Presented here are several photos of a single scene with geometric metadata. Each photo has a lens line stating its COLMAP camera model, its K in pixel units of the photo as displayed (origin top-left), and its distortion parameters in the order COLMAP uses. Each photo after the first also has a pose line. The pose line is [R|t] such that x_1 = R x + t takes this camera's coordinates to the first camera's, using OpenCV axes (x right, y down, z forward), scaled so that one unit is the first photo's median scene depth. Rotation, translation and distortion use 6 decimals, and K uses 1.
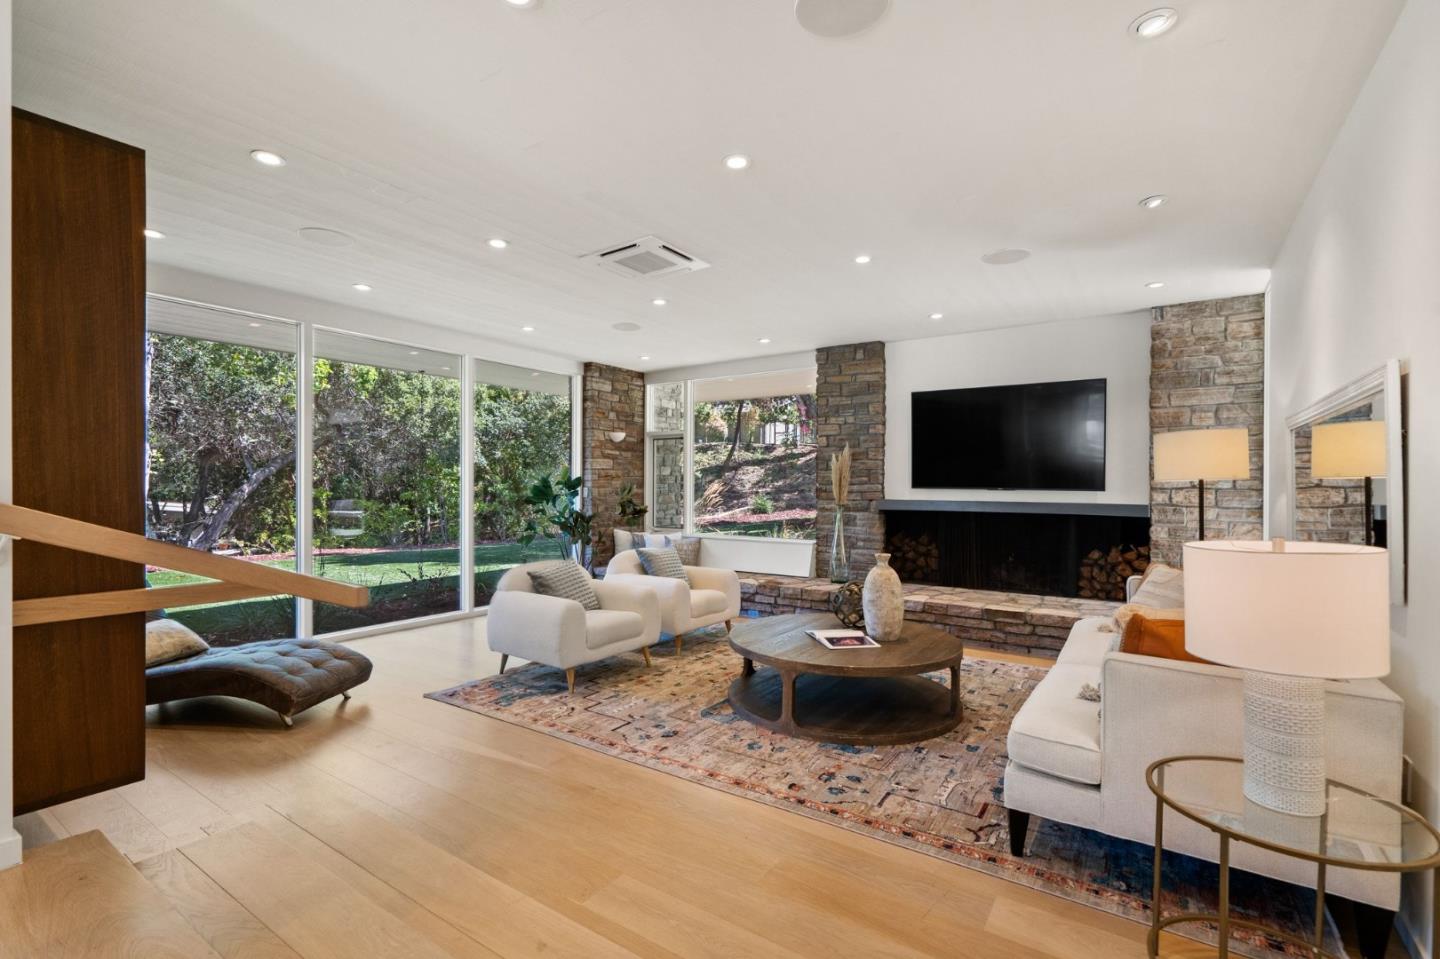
lens RADIAL K [[645.9, 0, 715.0], [0, 645.9, 484.8], [0, 0, 1]] dist [0.000169, 0.000222]
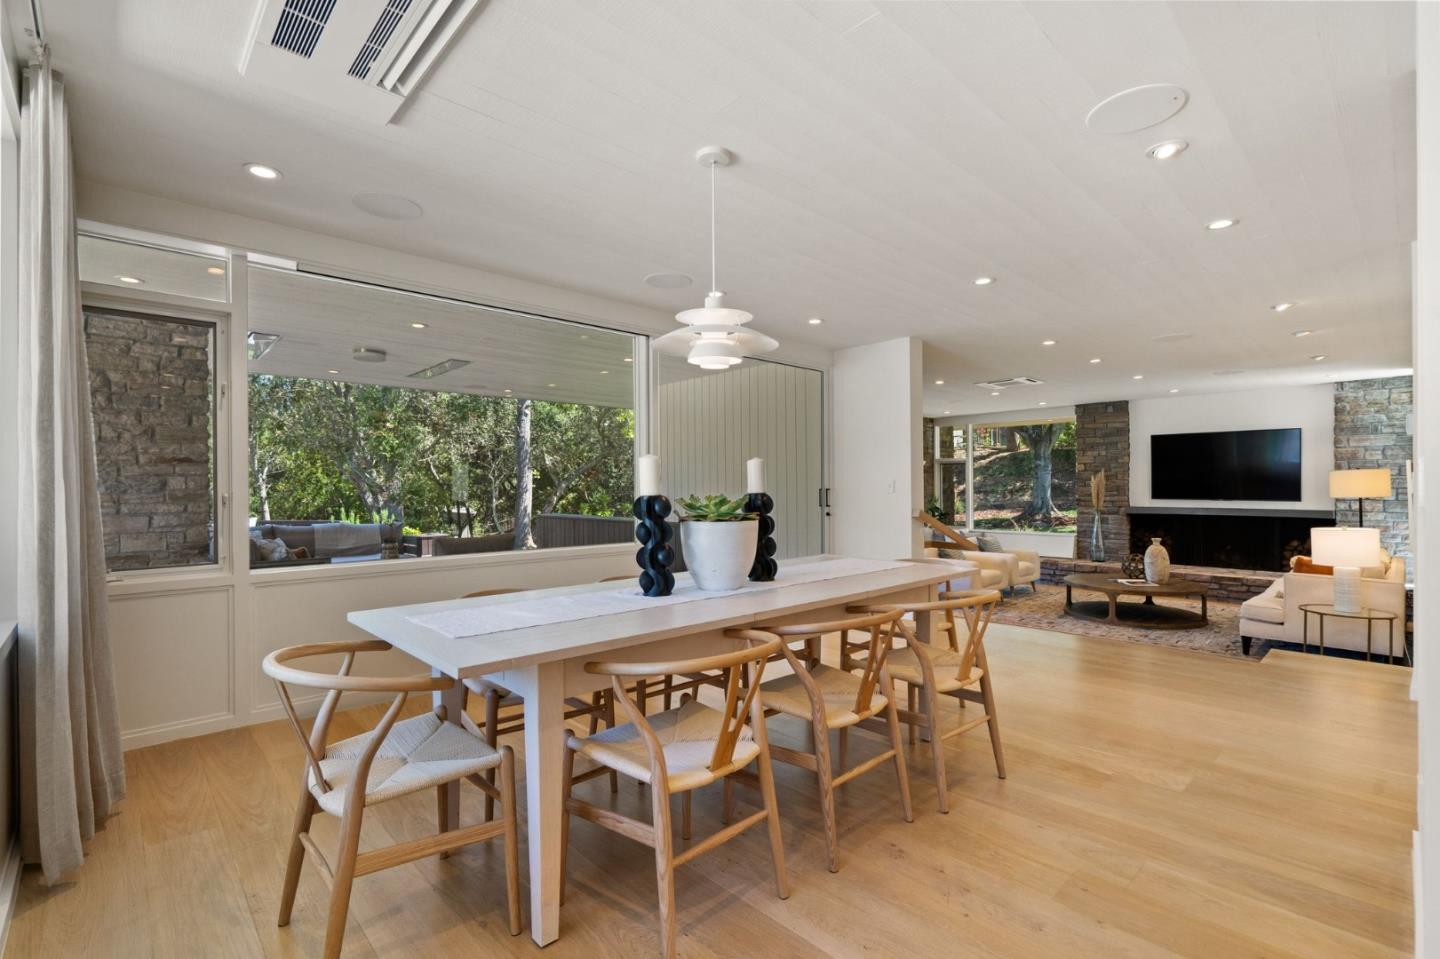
lens RADIAL K [[645.9, 0, 715.0], [0, 645.9, 484.8], [0, 0, 1]] dist [0.000169, 0.000222]
pose [[0.975599, -0.011751, -0.219247, -0.430492], [0.011763, 0.999930, -0.001251, -0.045838], [0.219247, -0.001358, 0.975669, -0.828413]]
